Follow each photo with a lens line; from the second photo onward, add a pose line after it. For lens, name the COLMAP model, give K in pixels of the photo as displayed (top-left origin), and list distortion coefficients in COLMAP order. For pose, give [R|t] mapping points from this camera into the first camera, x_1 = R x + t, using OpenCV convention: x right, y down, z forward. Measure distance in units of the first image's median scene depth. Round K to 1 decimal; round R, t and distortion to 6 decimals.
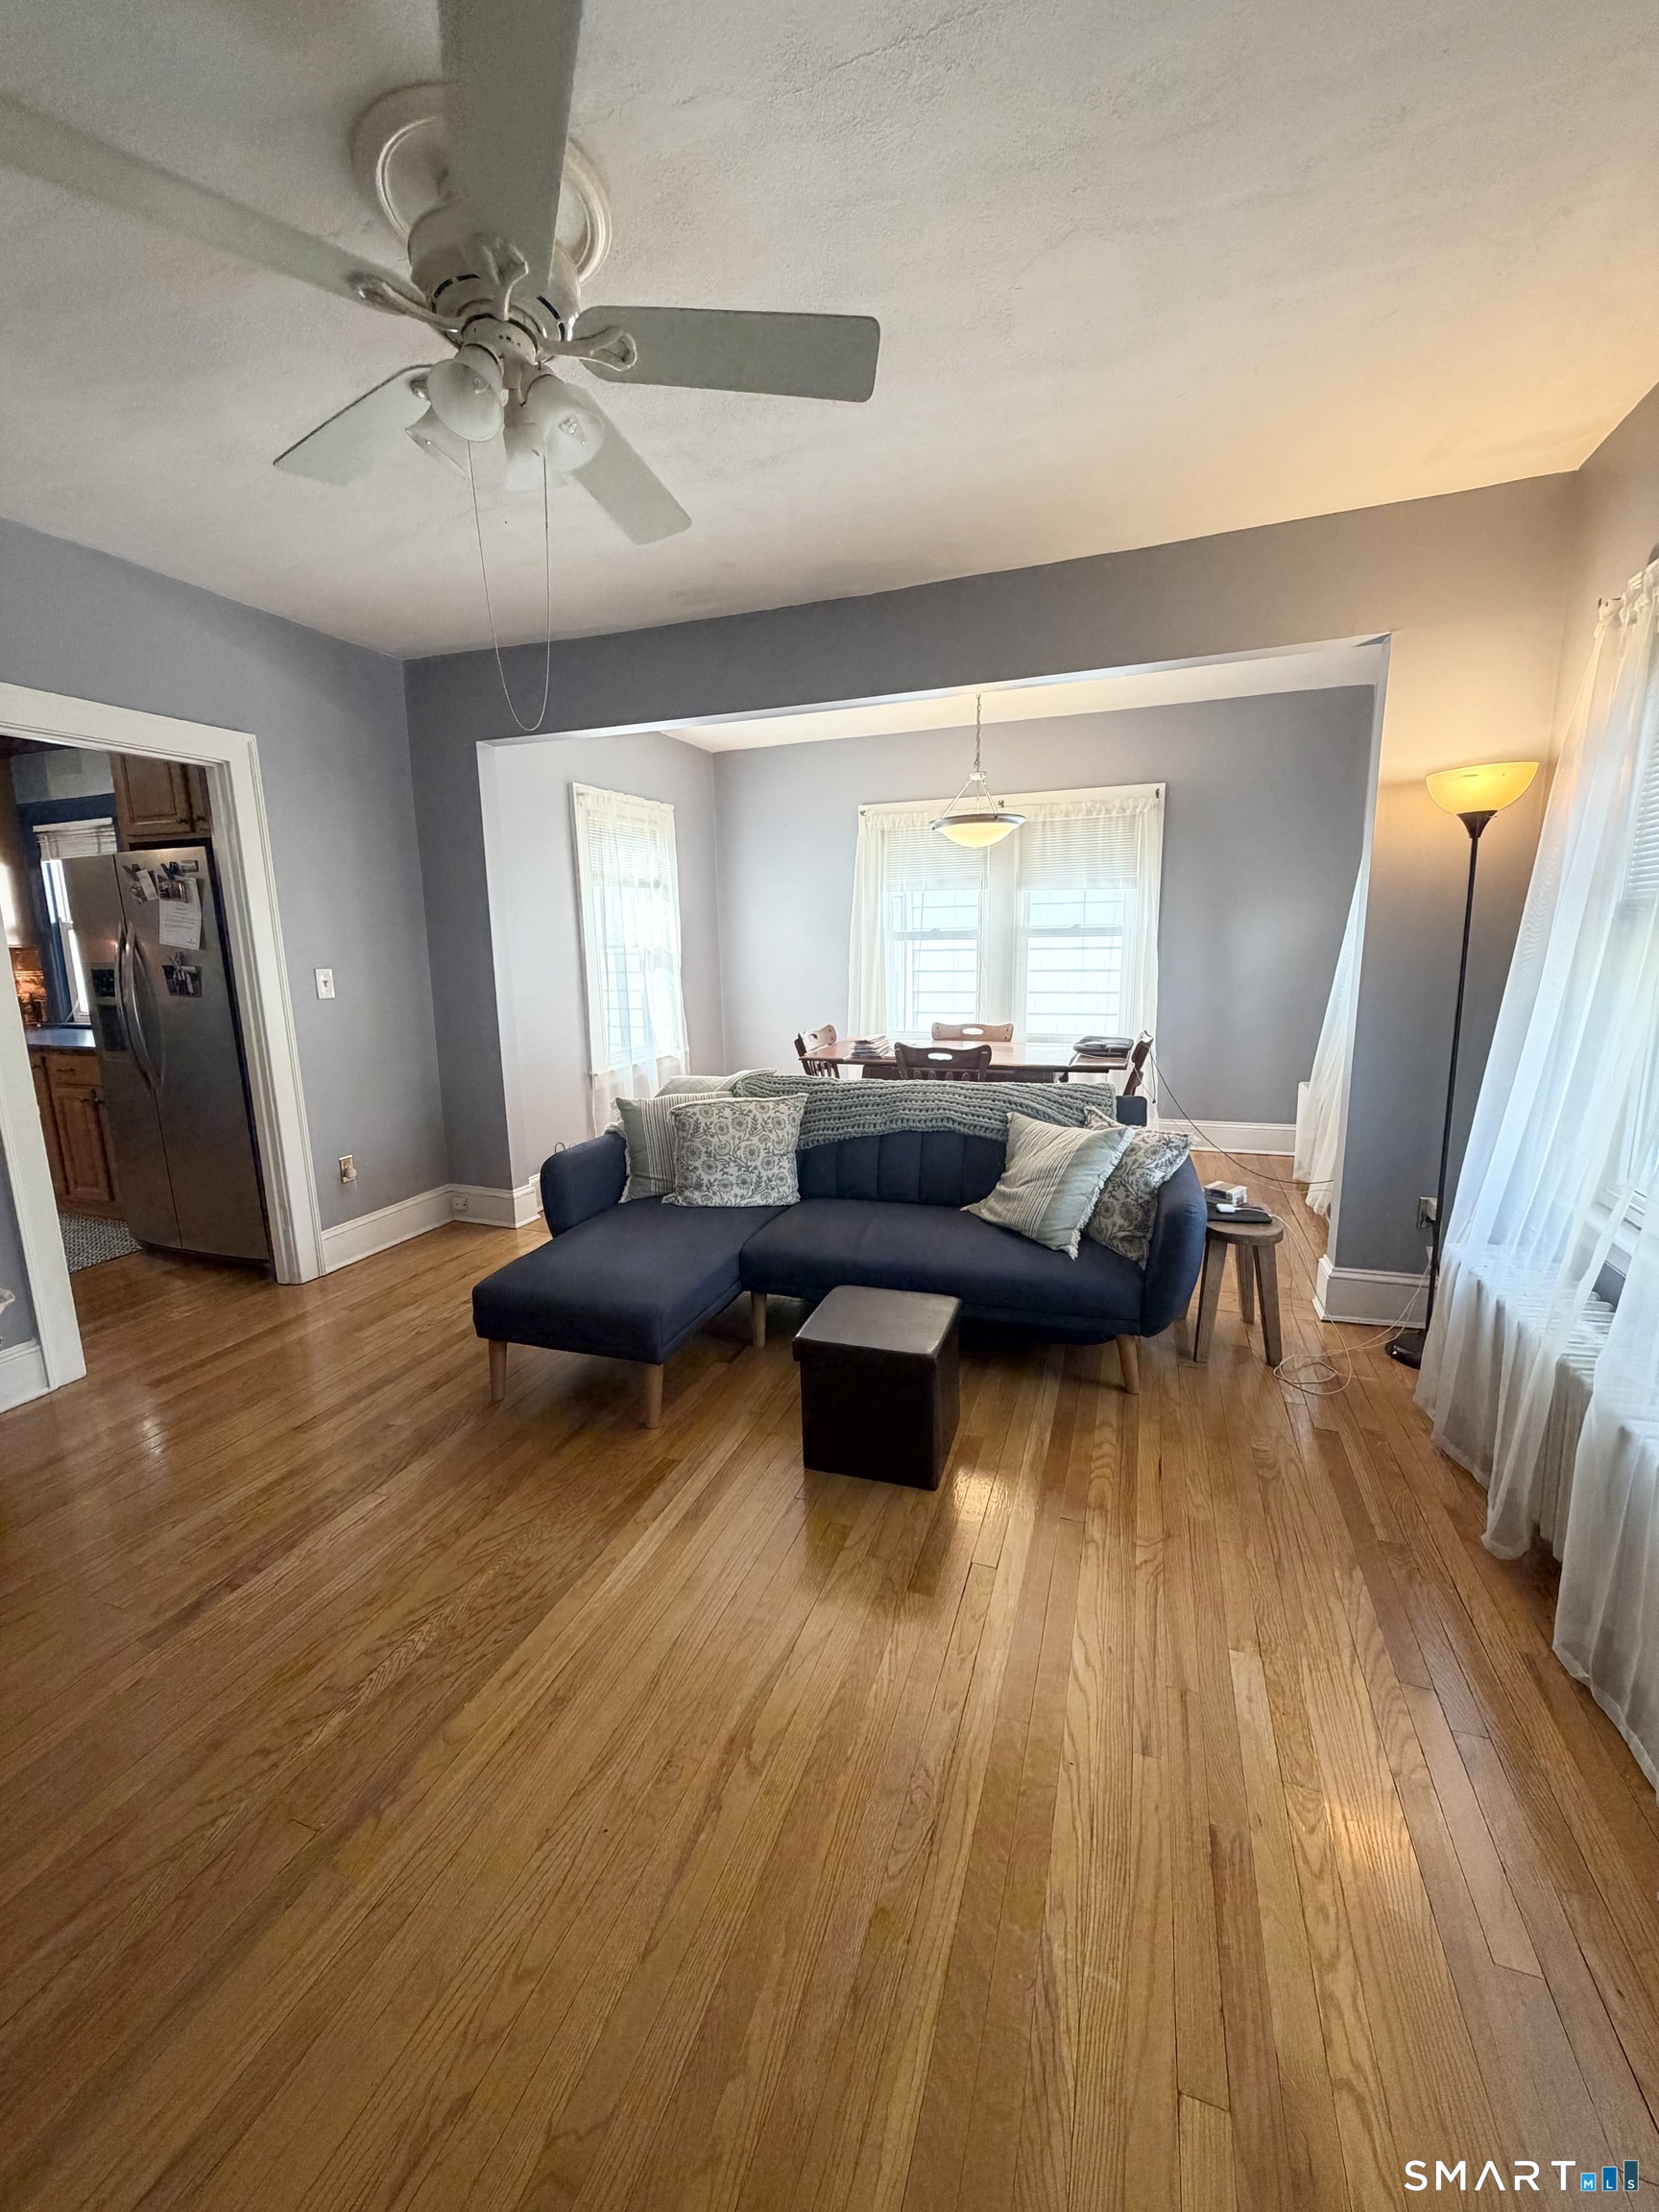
lens RADIAL K [[880.9, 0, 833.3], [0, 880.9, 1105.1], [0, 0, 1]] dist [-0.001138, -0.000199]
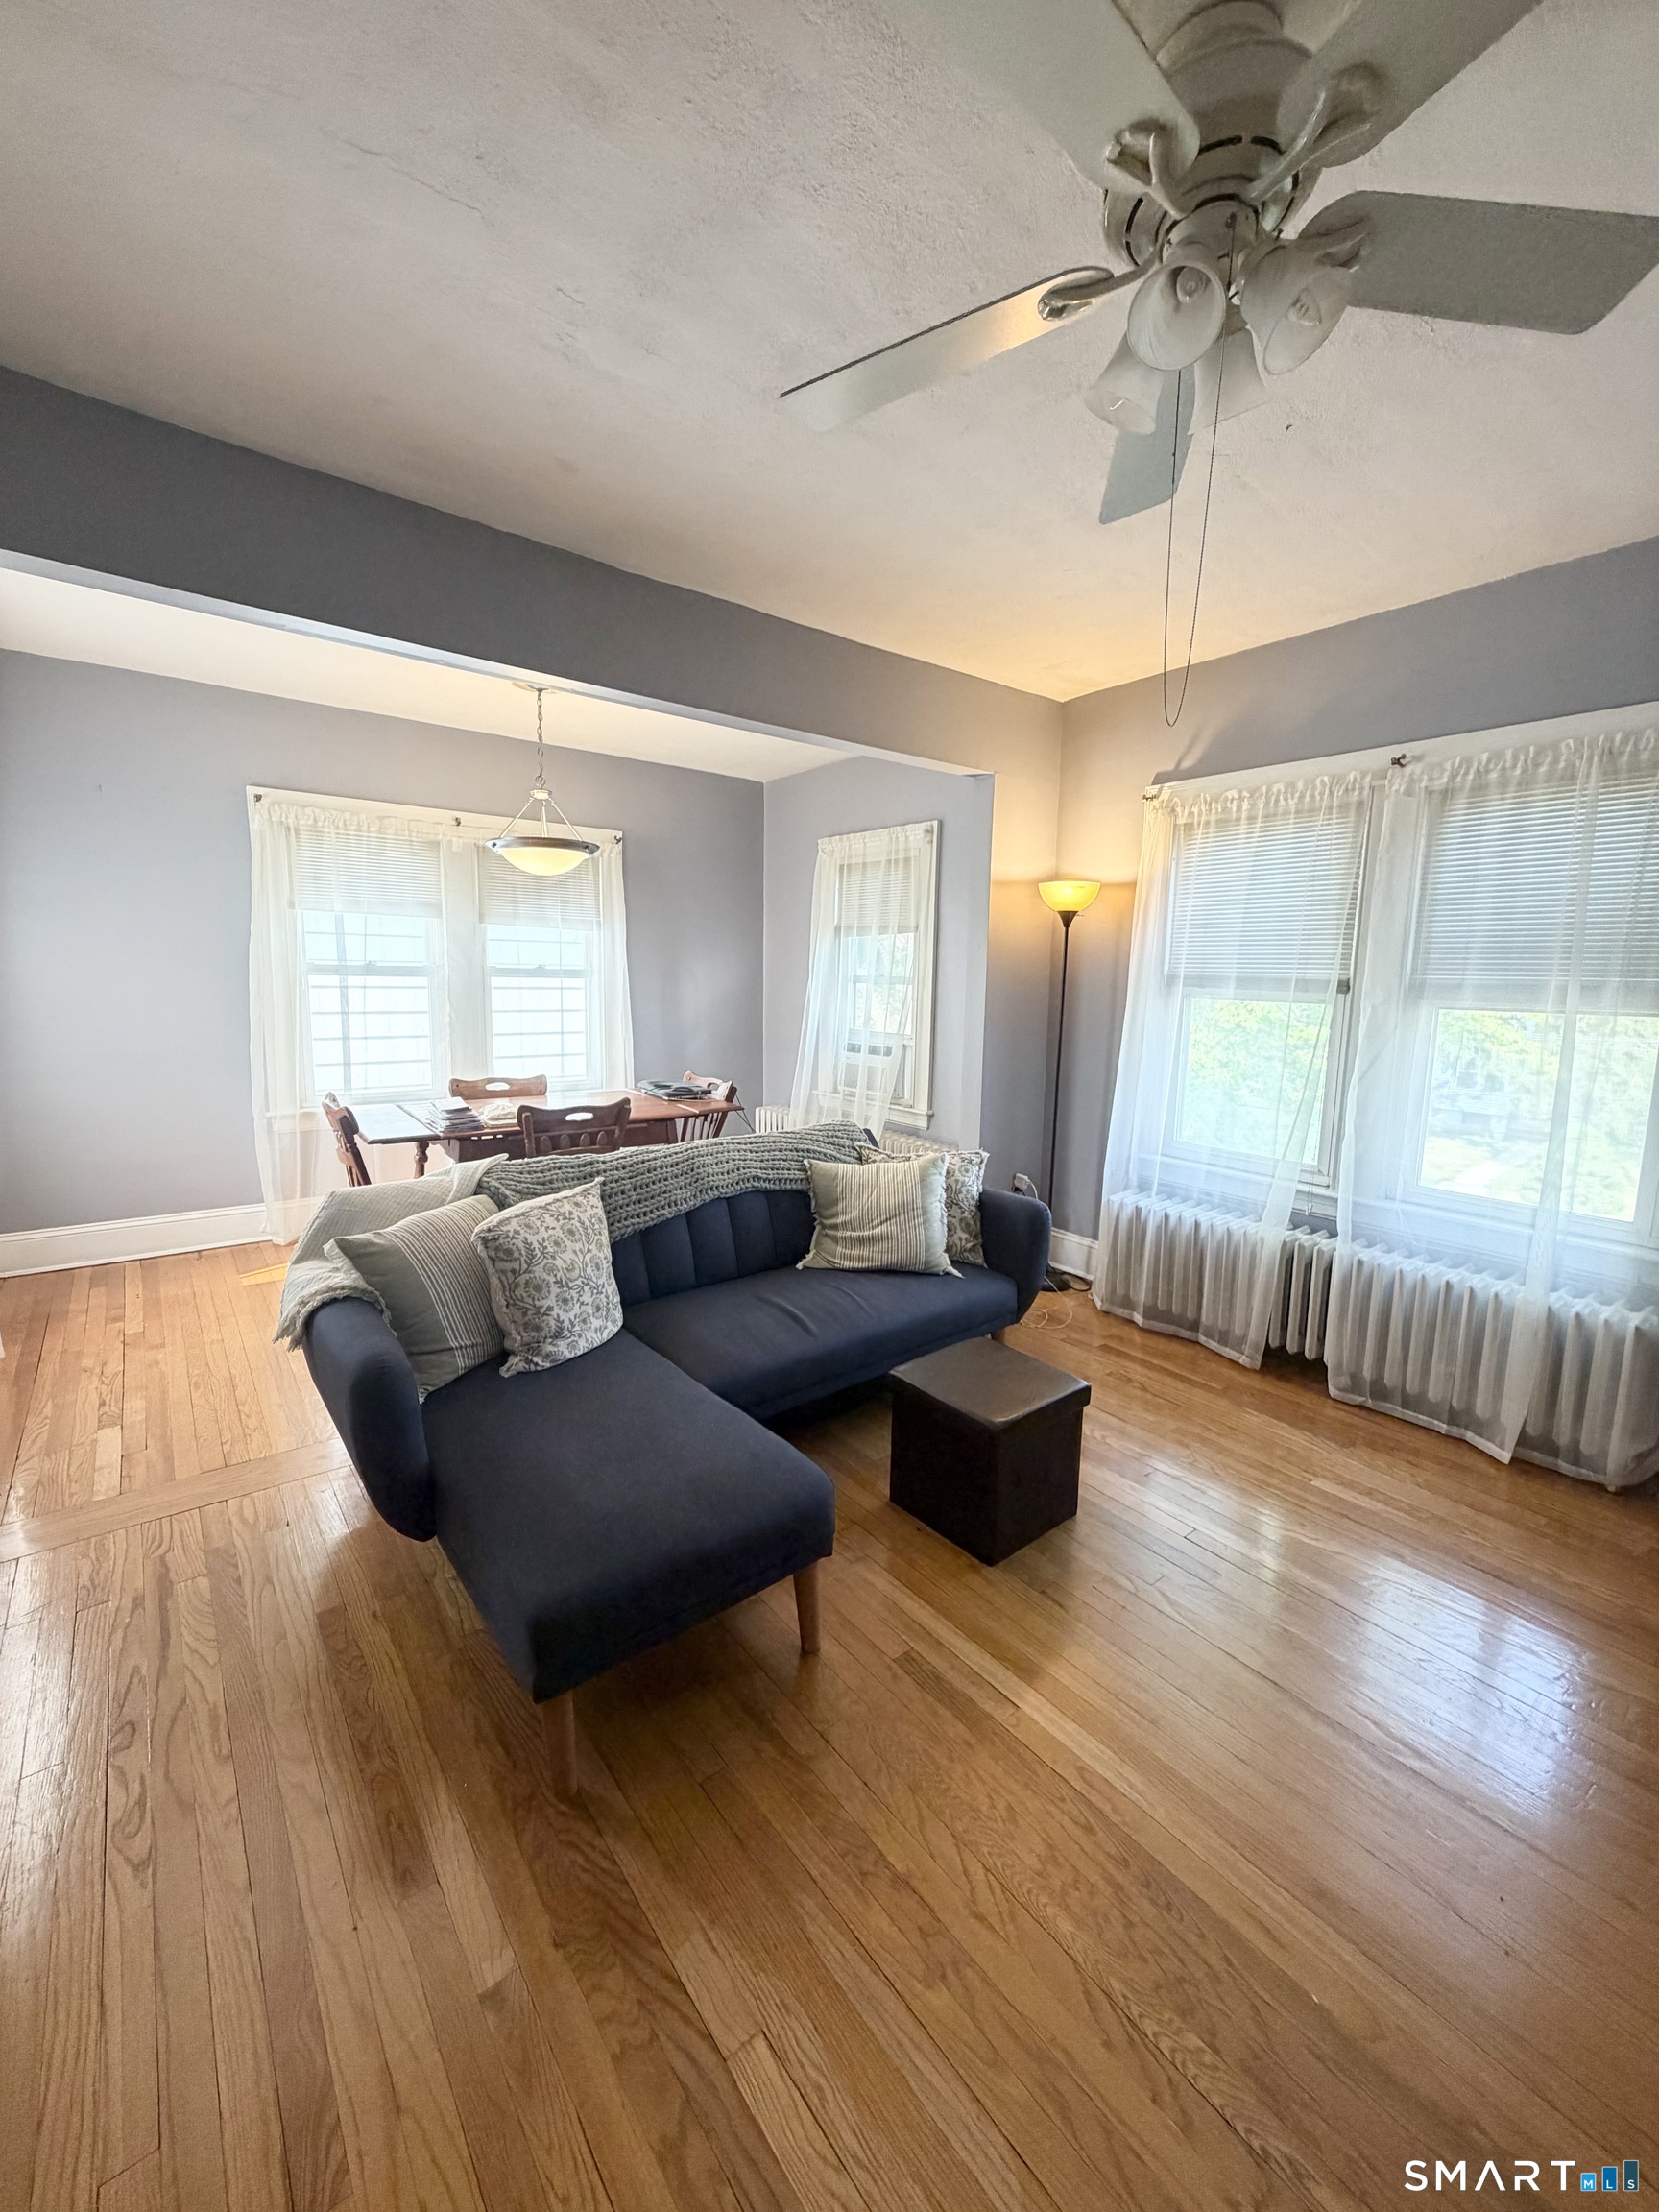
lens RADIAL K [[880.9, 0, 836.3], [0, 880.9, 1096.2], [0, 0, 1]] dist [-0.001138, -0.000199]
pose [[0.524596, -0.084561, 0.847141, -0.598818], [0.129200, 0.991437, 0.018957, -0.074899], [-0.841491, 0.099506, 0.531029, 0.431797]]
